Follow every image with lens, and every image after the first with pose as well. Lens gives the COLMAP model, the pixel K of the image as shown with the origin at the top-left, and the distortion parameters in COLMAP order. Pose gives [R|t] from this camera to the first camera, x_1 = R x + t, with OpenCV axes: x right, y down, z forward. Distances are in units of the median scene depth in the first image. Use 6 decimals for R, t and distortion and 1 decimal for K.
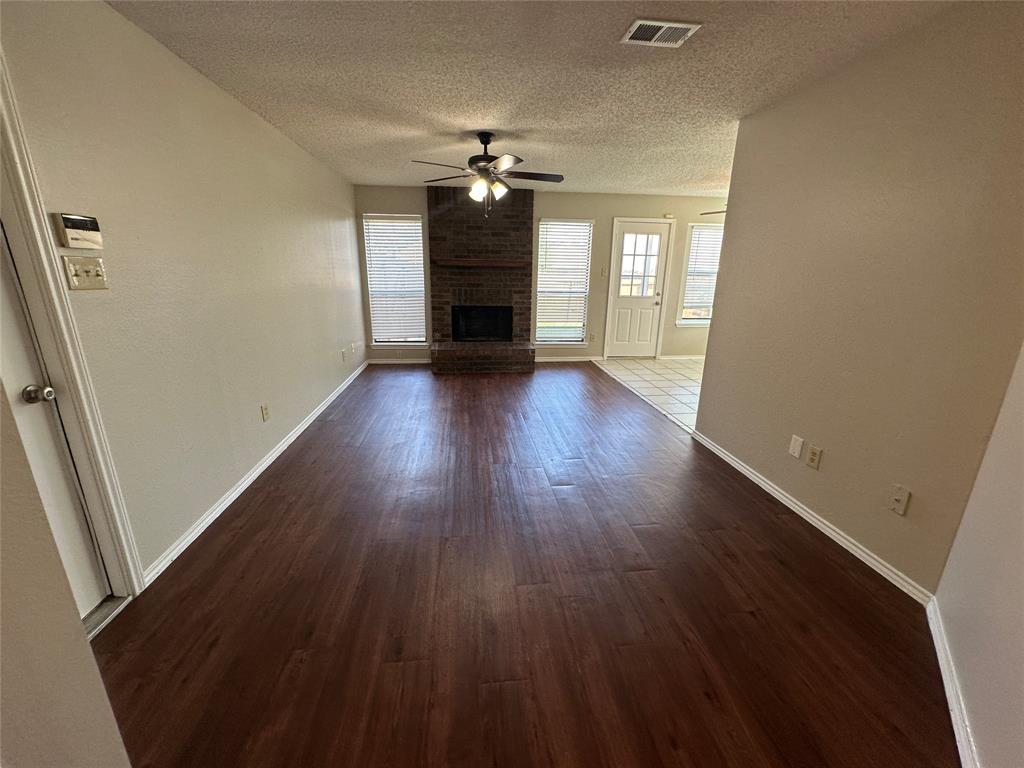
lens RADIAL K [[410.6, 0, 511.4], [0, 410.6, 384.6], [0, 0, 1]] dist [-0.003381, -0.000216]
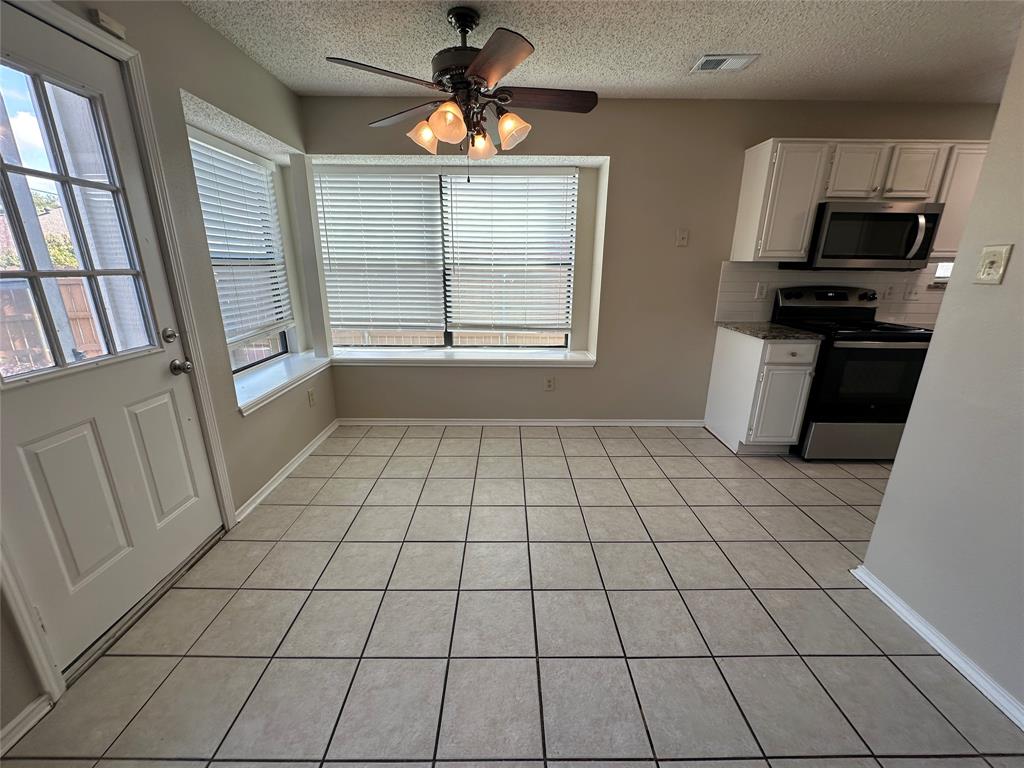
lens RADIAL K [[410.6, 0, 510.7], [0, 410.6, 384.2], [0, 0, 1]] dist [-0.003381, -0.000216]
pose [[0.102552, -0.290493, 0.951366, 0.106561], [0.259303, 0.931148, 0.256368, -0.200119], [-0.960336, 0.220401, 0.170817, 0.732562]]
